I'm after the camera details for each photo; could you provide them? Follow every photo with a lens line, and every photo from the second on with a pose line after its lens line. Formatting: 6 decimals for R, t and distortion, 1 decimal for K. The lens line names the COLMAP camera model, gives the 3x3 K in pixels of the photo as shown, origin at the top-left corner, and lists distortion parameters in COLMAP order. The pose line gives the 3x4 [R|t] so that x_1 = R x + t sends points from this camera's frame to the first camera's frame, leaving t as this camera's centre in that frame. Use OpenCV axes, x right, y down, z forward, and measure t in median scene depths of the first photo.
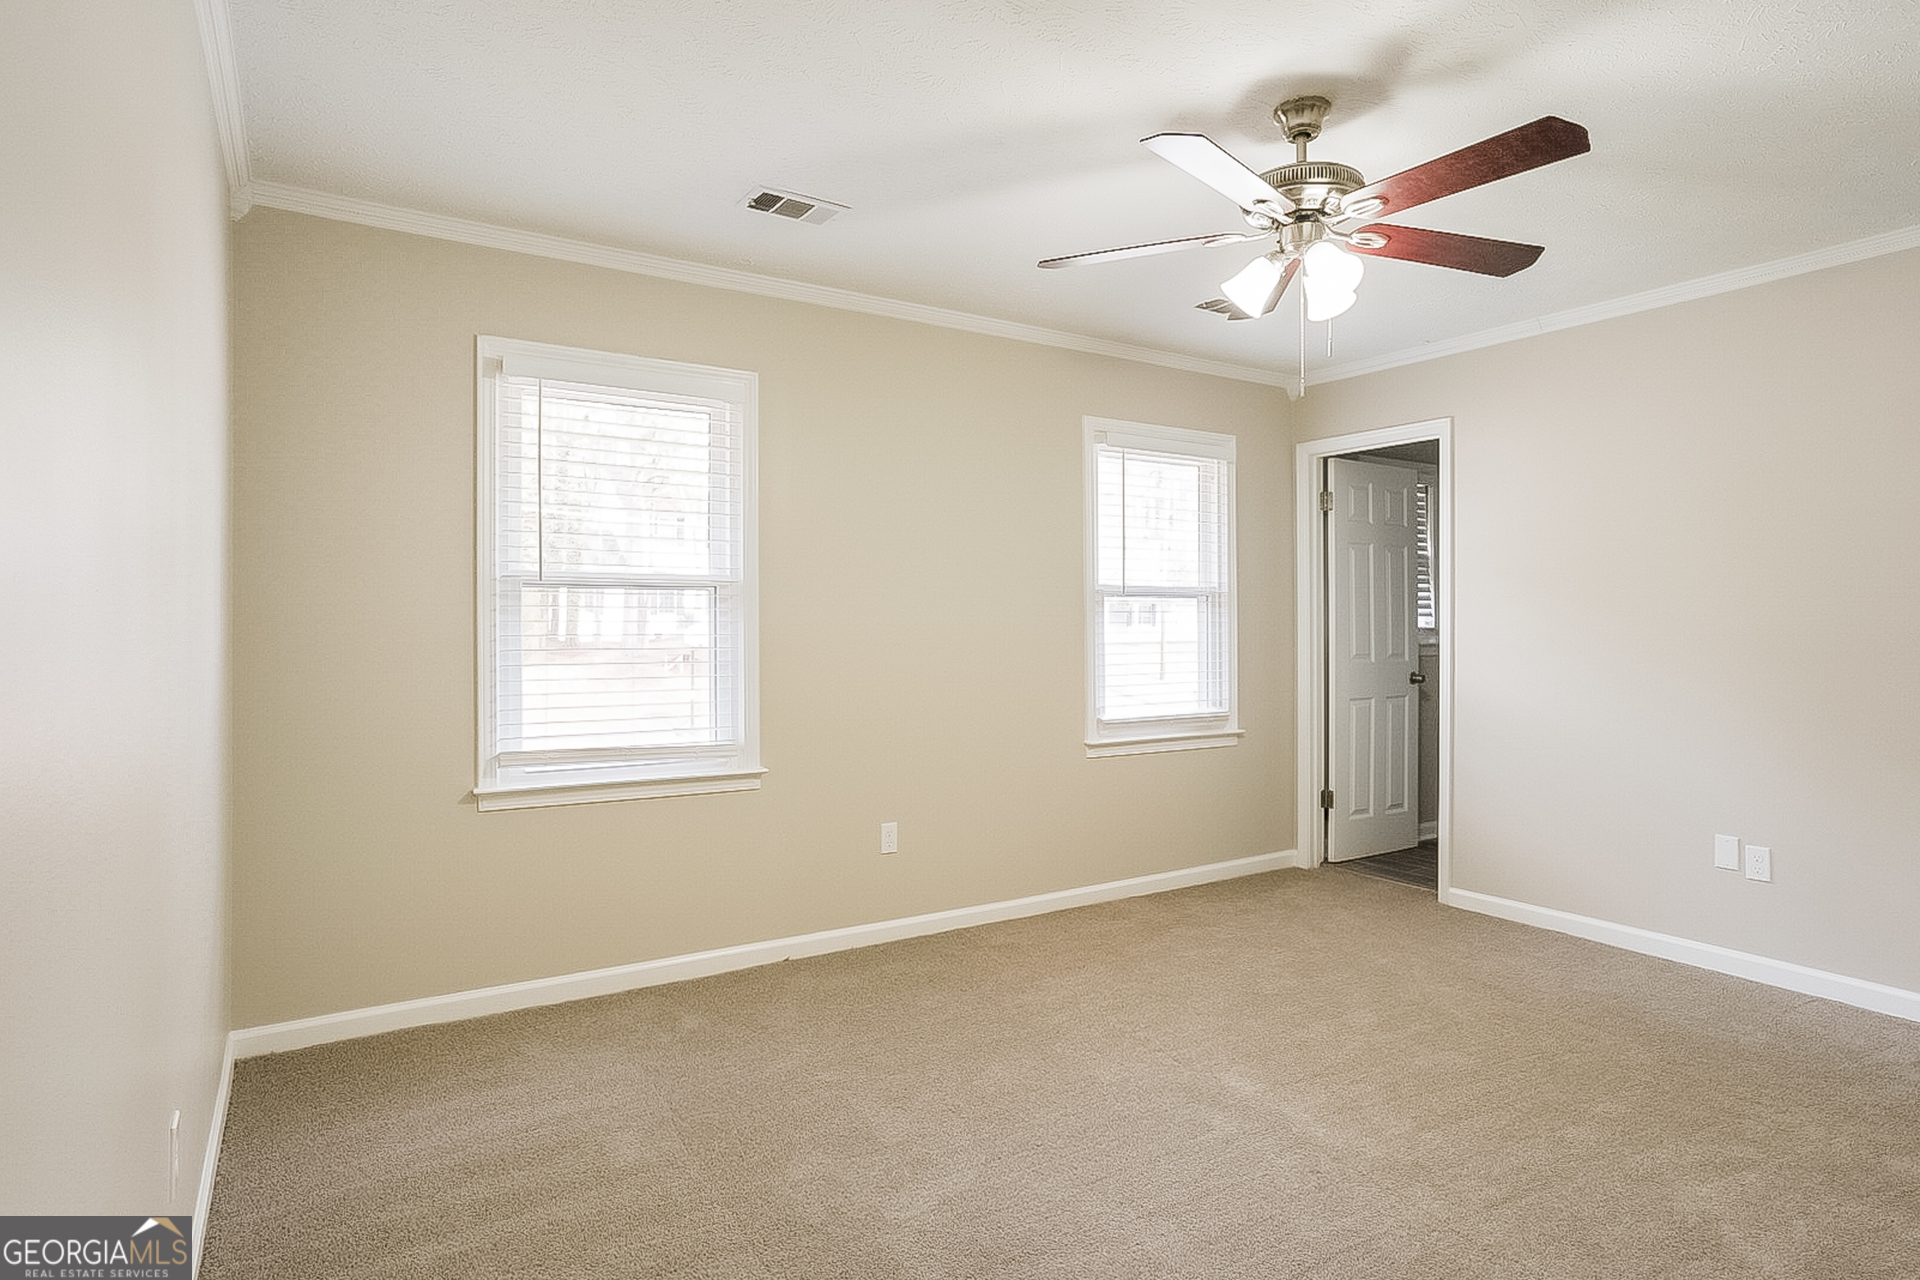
lens RADIAL K [[1066.9, 0, 960.0], [0, 1066.9, 640.0], [0, 0, 1]] dist [-0.058857, 0.050915]
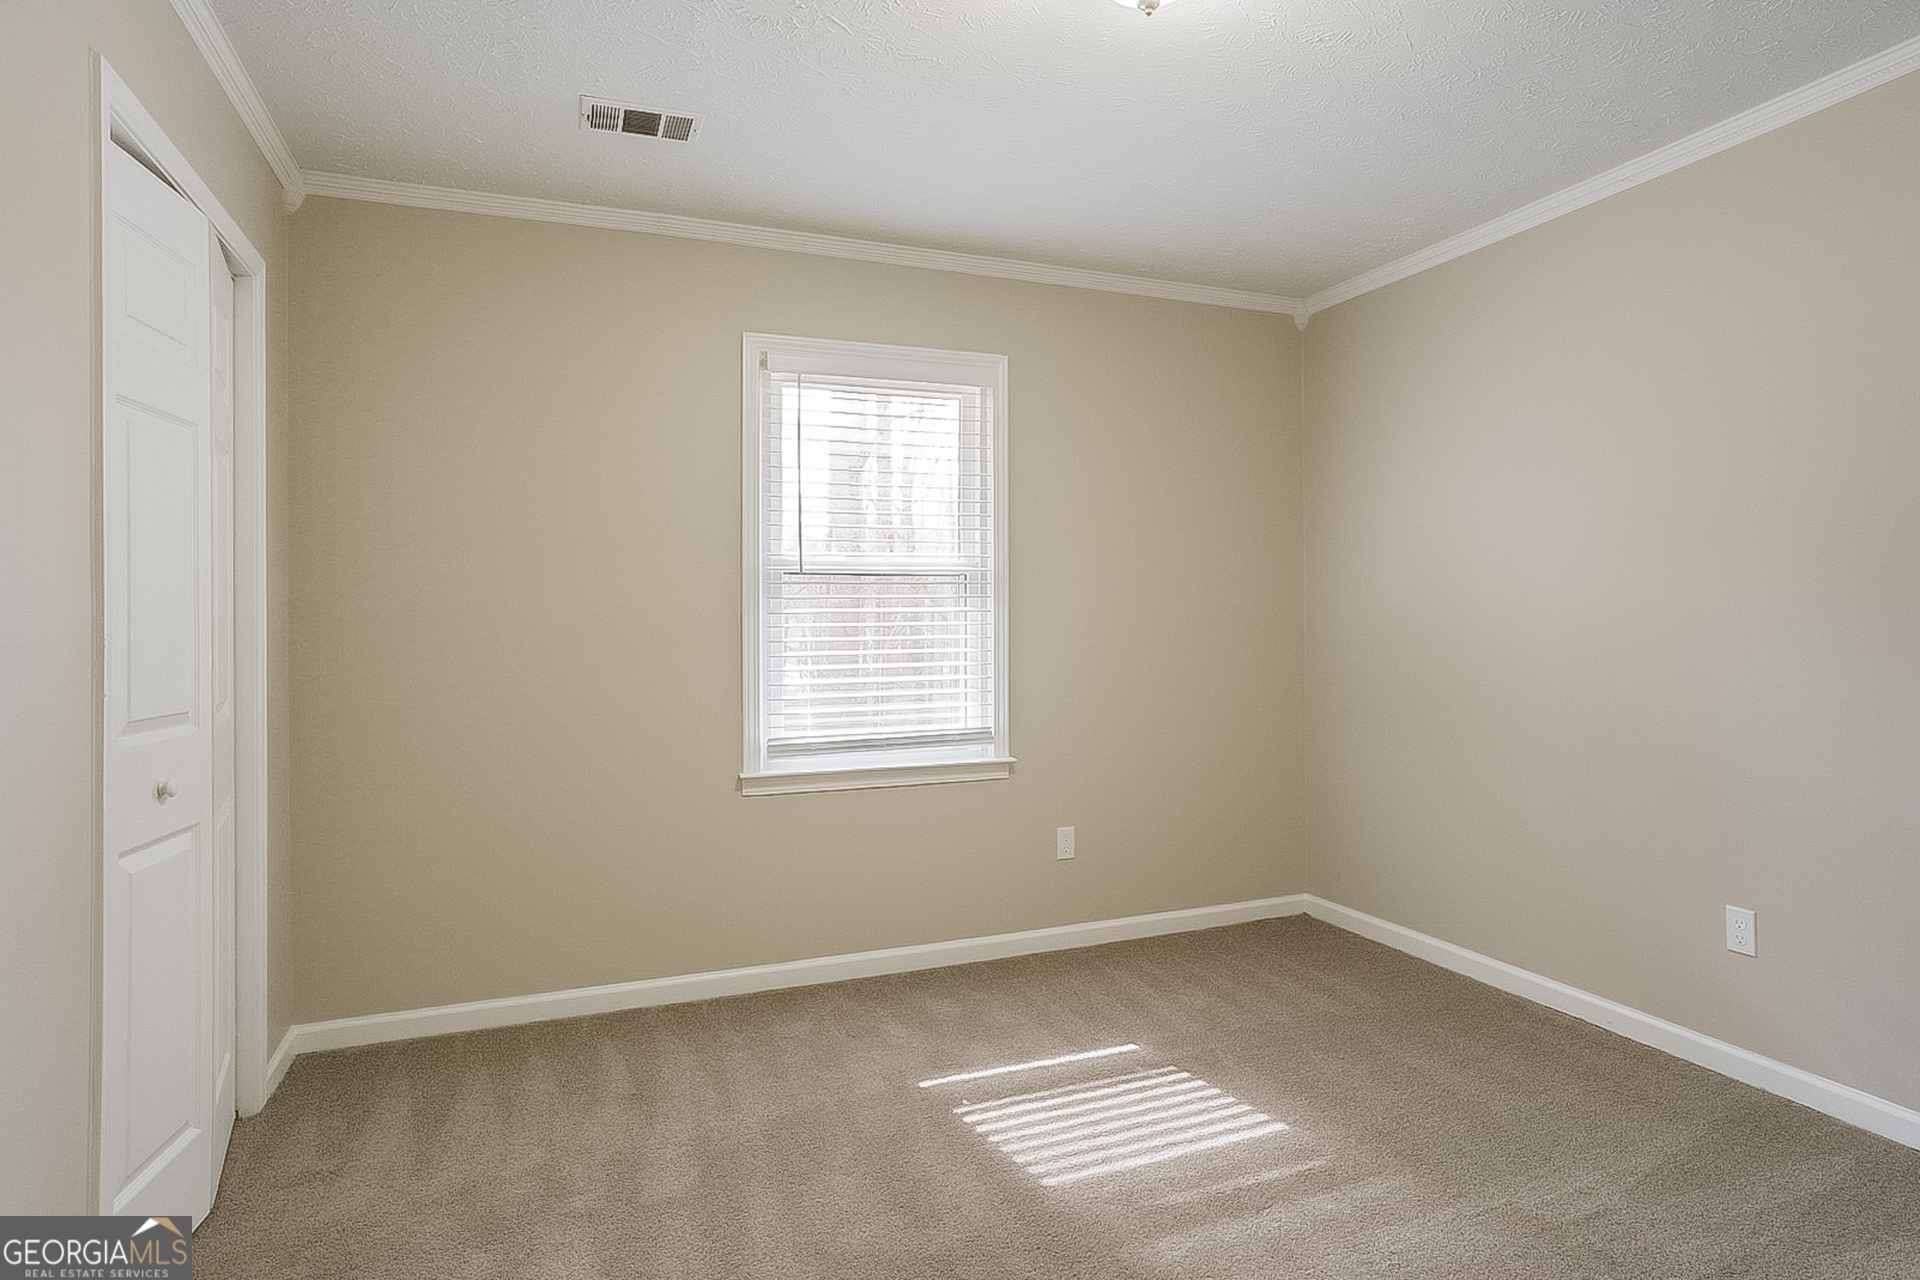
lens RADIAL K [[1088.6, 0, 1050.5], [0, 1088.6, 632.9], [0, 0, 1]] dist [-0.038846, 0.001003]
pose [[0.987494, -0.003649, -0.157613, 0.009710], [0.004350, 0.999982, 0.004103, -0.000097], [0.157596, -0.004738, 0.987492, 0.006280]]
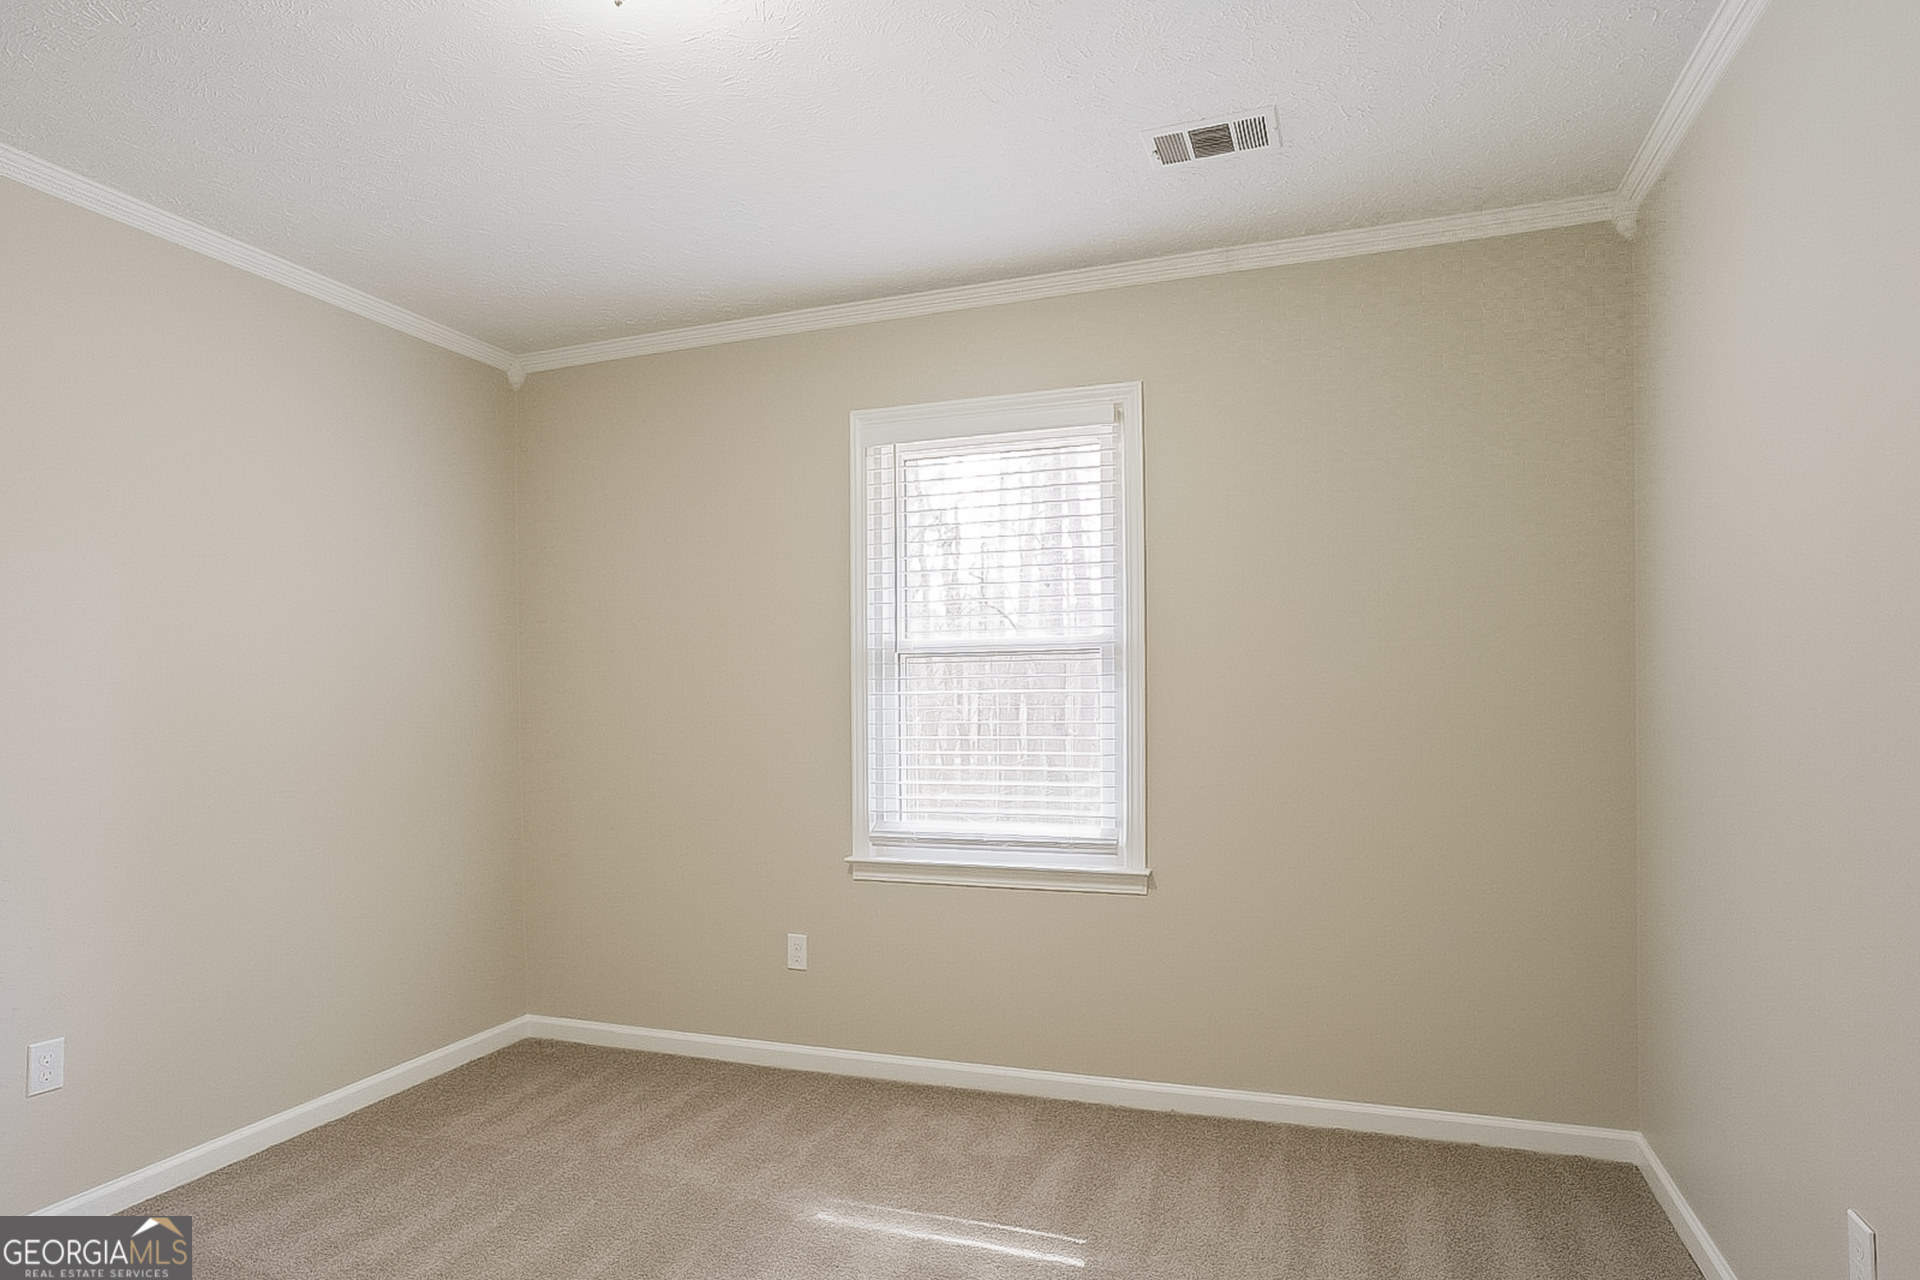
lens RADIAL K [[1252.3, 0, 957.0], [0, 1252.3, 756.1], [0, 0, 1]] dist [-0.049340, 0.000312]
pose [[0.566655, 0.030764, -0.823381, 0.826518], [0.006198, 0.999115, 0.041596, -0.011854], [0.823932, -0.028674, 0.565963, 0.542691]]
